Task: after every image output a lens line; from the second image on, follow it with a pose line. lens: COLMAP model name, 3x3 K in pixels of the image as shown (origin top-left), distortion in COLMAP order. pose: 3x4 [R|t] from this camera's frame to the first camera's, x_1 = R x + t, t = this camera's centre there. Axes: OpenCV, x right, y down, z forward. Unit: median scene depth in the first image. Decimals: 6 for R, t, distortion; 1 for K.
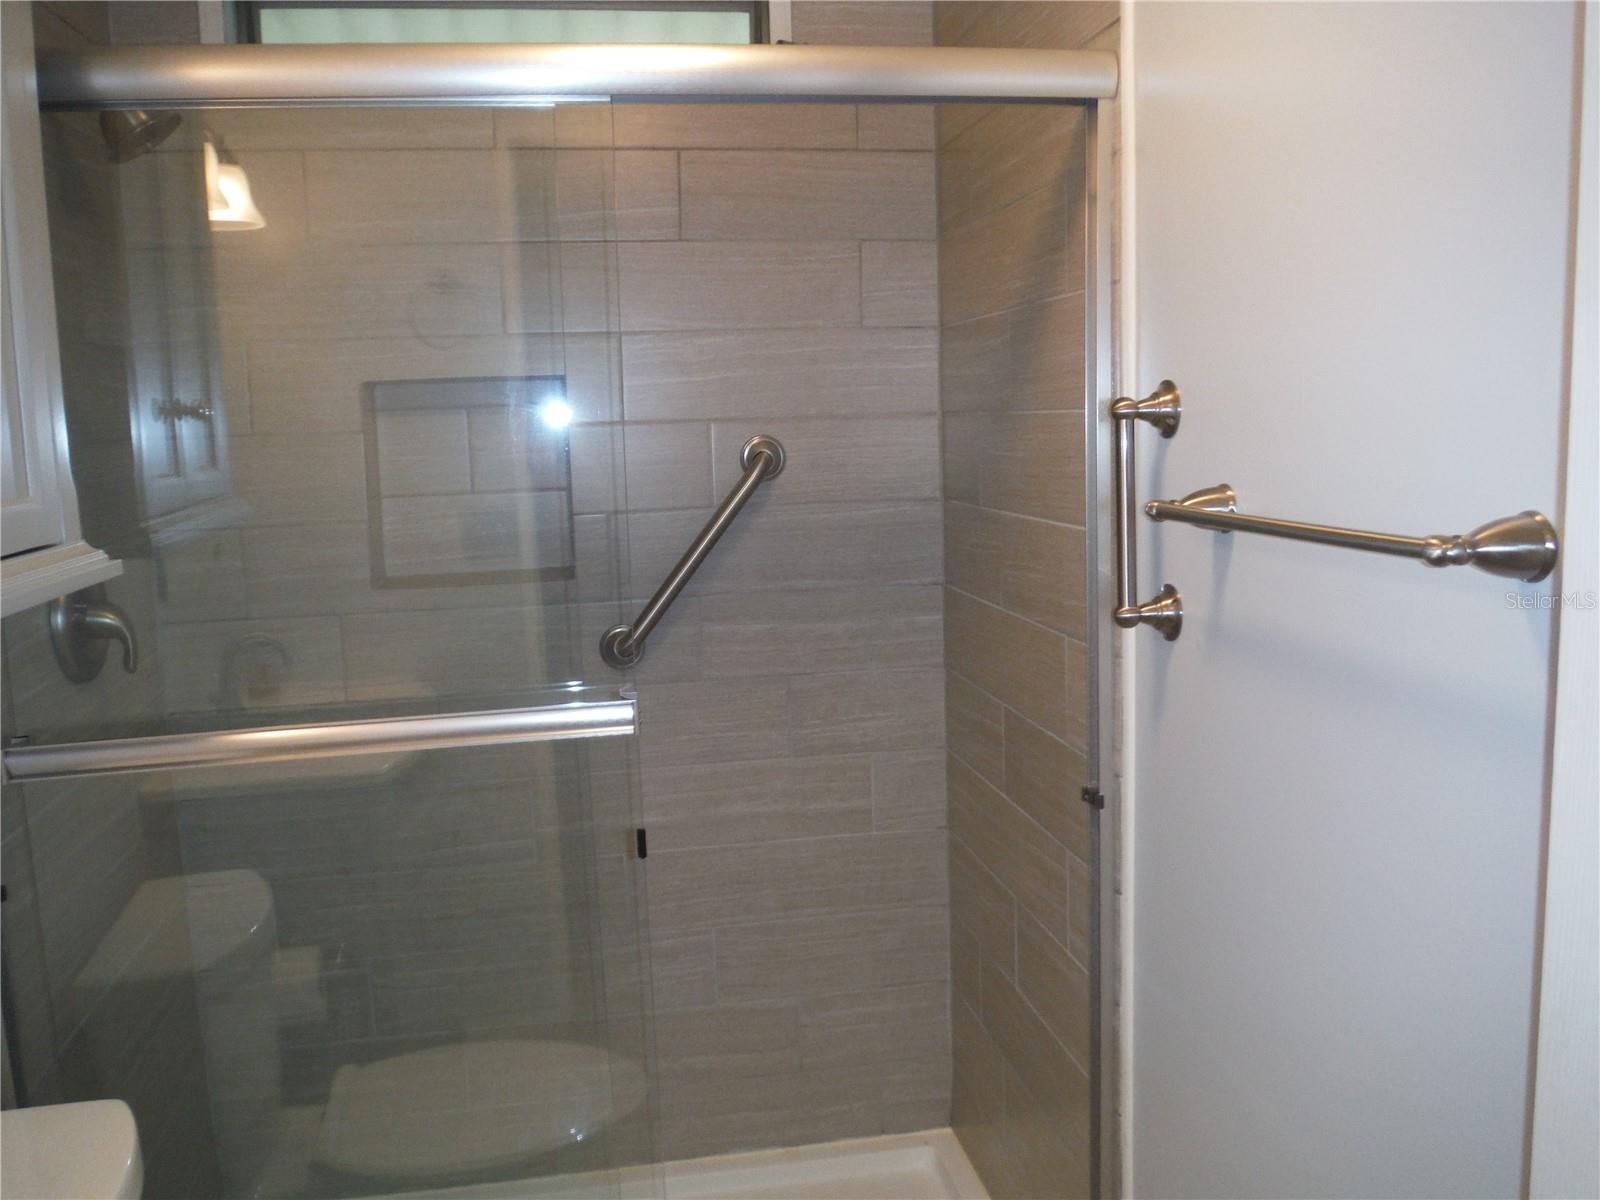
lens RADIAL K [[1337.0, 0, 796.2], [0, 1337.0, 600.0], [0, 0, 1]] dist [-0.082046, 0.032663]
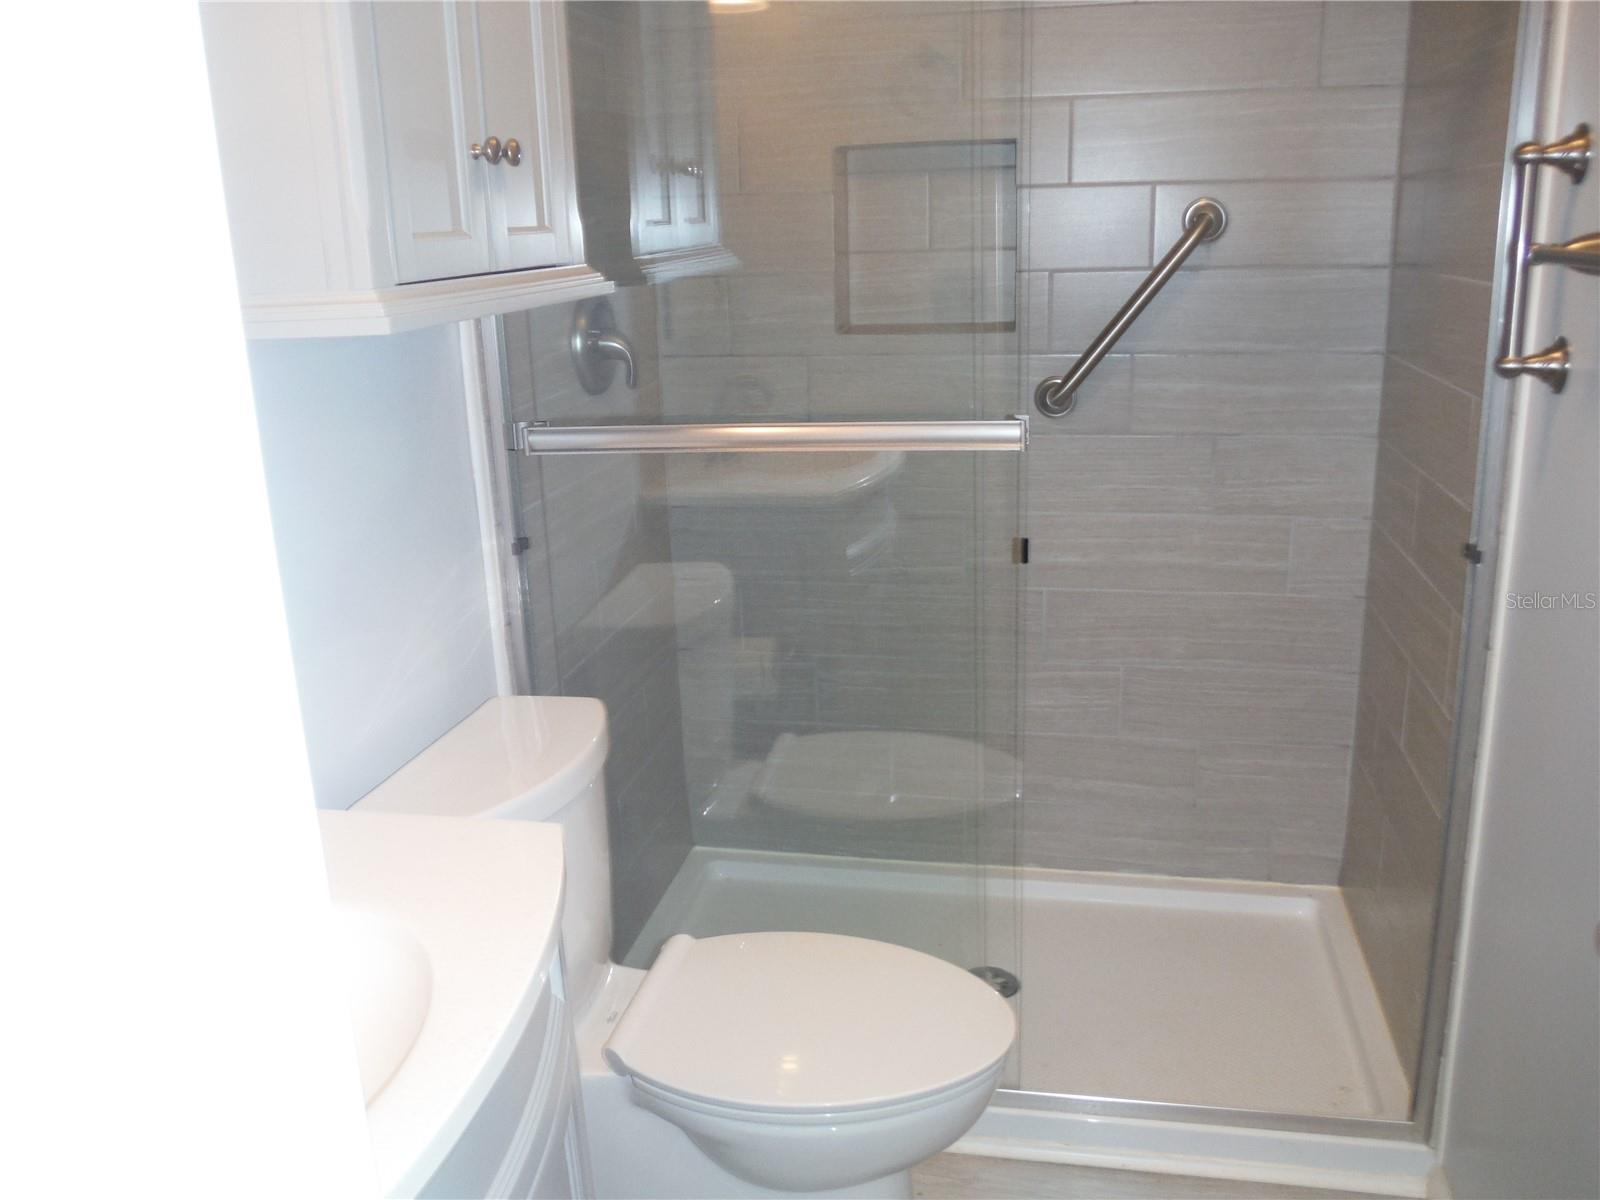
lens RADIAL K [[1337.0, 0, 797.9], [0, 1337.0, 598.8], [0, 0, 1]] dist [-0.082046, 0.032663]
pose [[0.925622, 0.099631, -0.365100, 0.085879], [-0.044638, 0.986733, 0.156097, 0.037143], [0.375808, -0.128189, 0.917788, -0.086331]]
